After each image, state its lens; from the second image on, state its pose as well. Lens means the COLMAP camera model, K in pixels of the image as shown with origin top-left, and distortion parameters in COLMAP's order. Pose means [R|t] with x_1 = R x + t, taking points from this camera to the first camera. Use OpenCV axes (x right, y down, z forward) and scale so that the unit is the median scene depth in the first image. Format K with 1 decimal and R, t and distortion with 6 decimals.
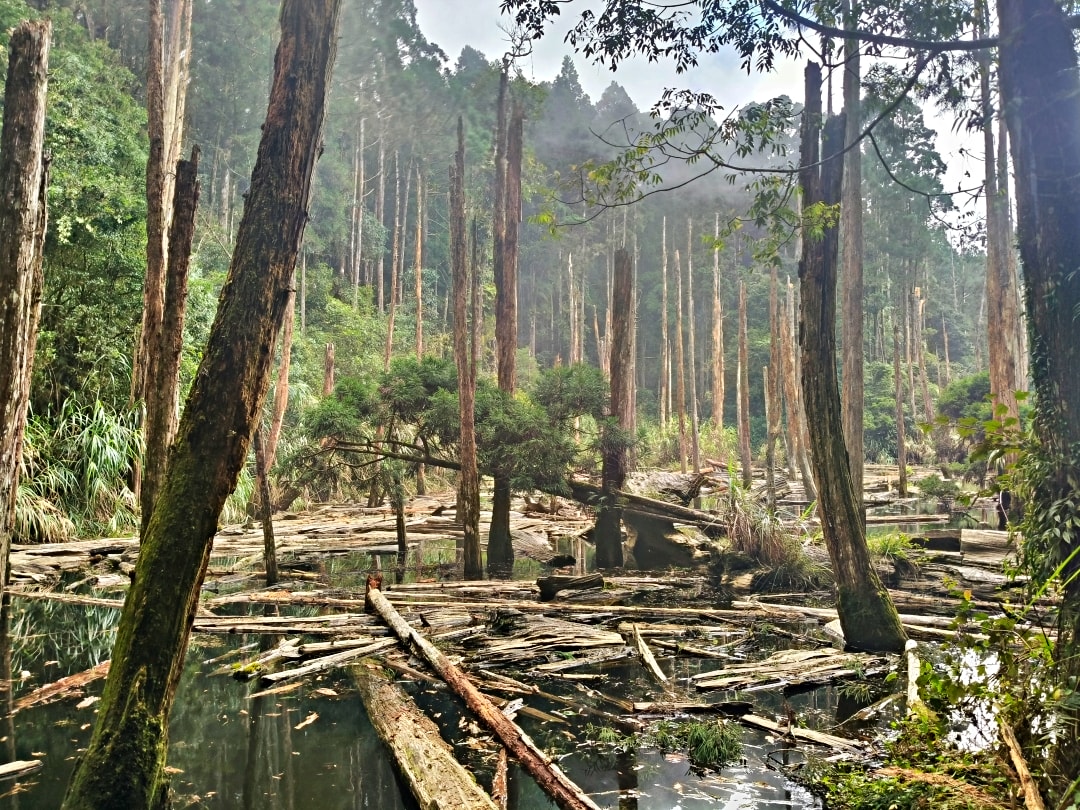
lens RADIAL K [[842.4, 0, 540.0], [0, 842.4, 405.0], [0, 0, 1]] dist [0.074774, -0.178182]
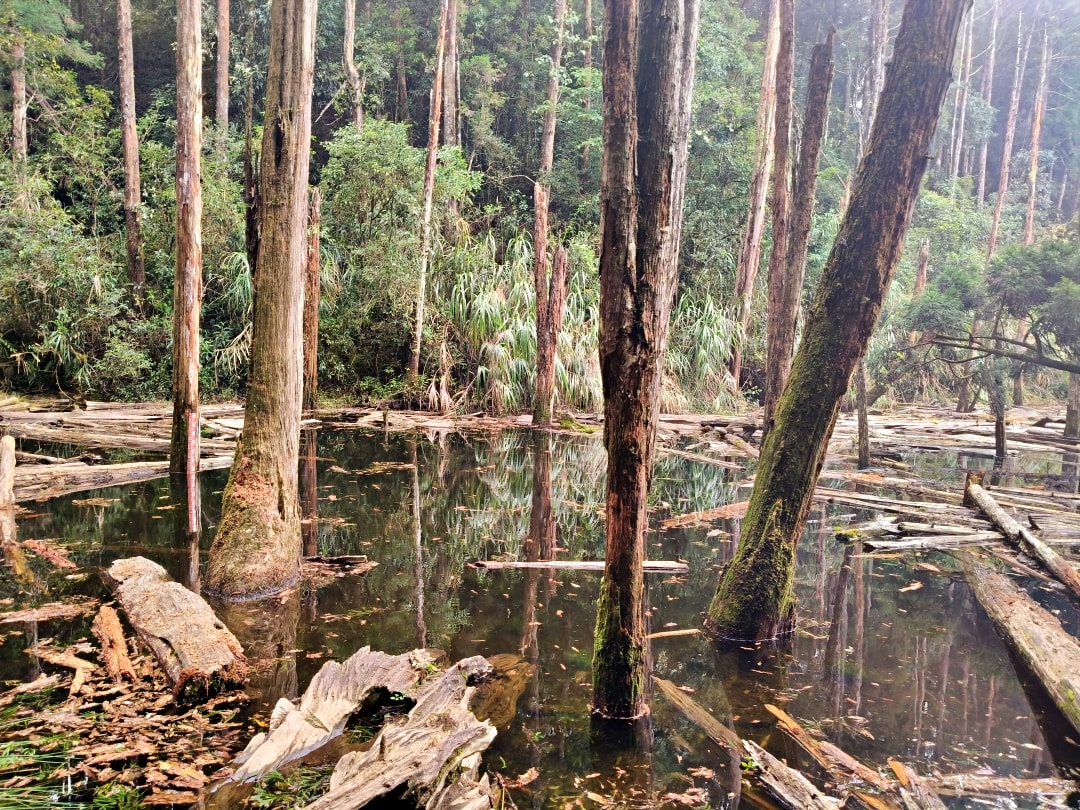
lens RADIAL K [[813.7, 0, 540.8], [0, 813.7, 411.9], [0, 0, 1]] dist [0.071798, -0.147957]
pose [[0.786264, 0.084835, -0.612039, -0.018150], [-0.007206, 0.991721, 0.128206, 0.017511], [0.617849, -0.096393, 0.780366, -0.022448]]
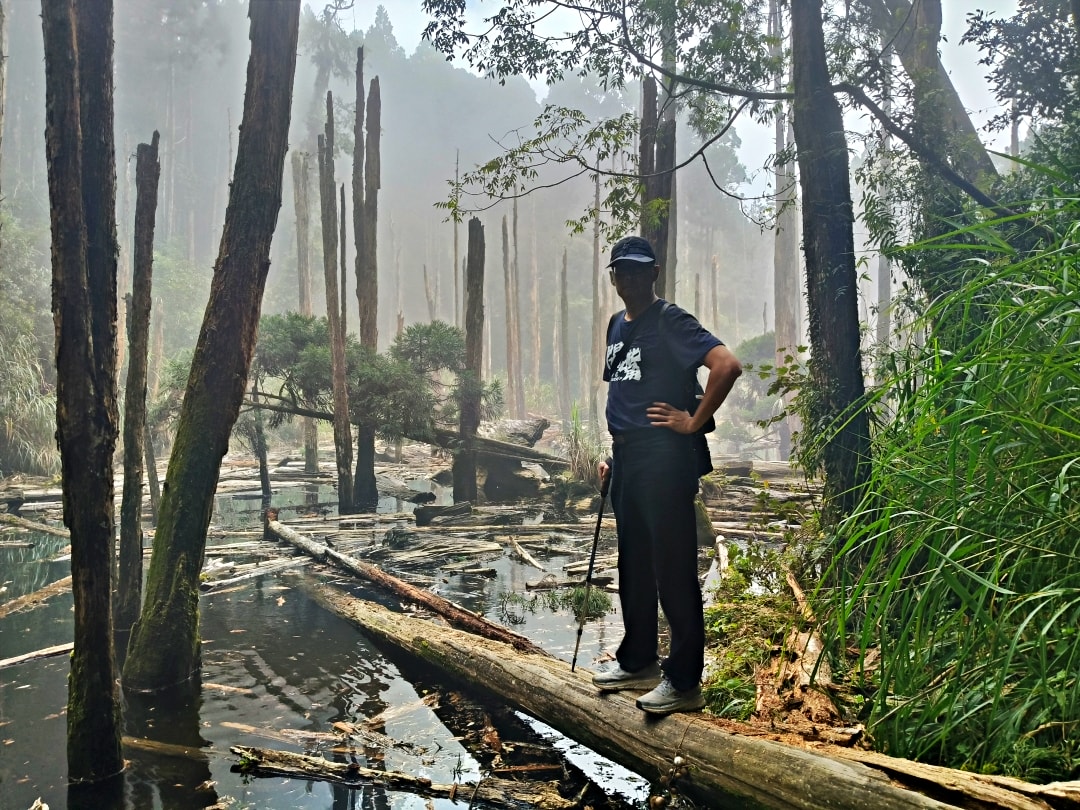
lens RADIAL K [[820.6, 0, 518.5], [0, 820.6, 405.7], [0, 0, 1]] dist [0.061975, -0.091681]
pose [[0.982094, -0.008304, 0.188211, -0.071954], [-0.001692, 0.998599, 0.052889, 0.004612], [-0.188386, -0.052260, 0.980704, -0.123240]]
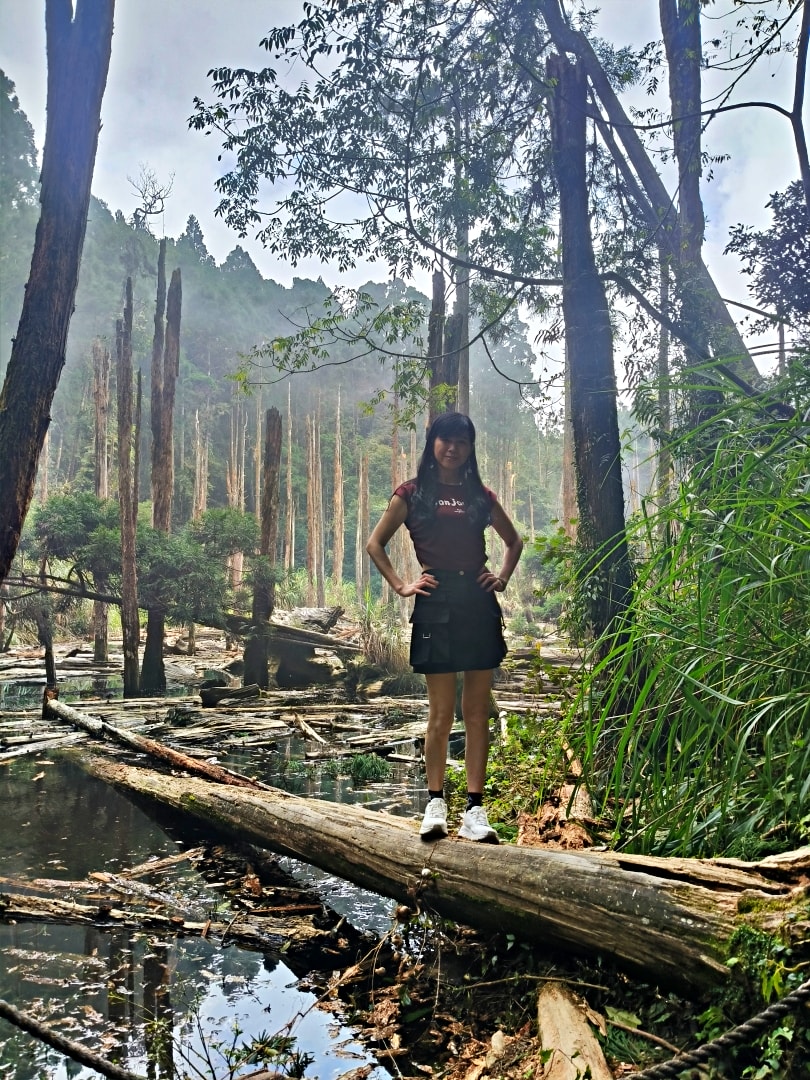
lens RADIAL K [[813.7, 0, 384.1], [0, 813.7, 548.1], [0, 0, 1]] dist [0.071798, -0.147957]
pose [[0.964311, 0.023356, 0.263739, -0.058639], [-0.018540, 0.999613, -0.020733, 0.031231], [-0.264121, 0.015104, 0.964371, -0.129160]]
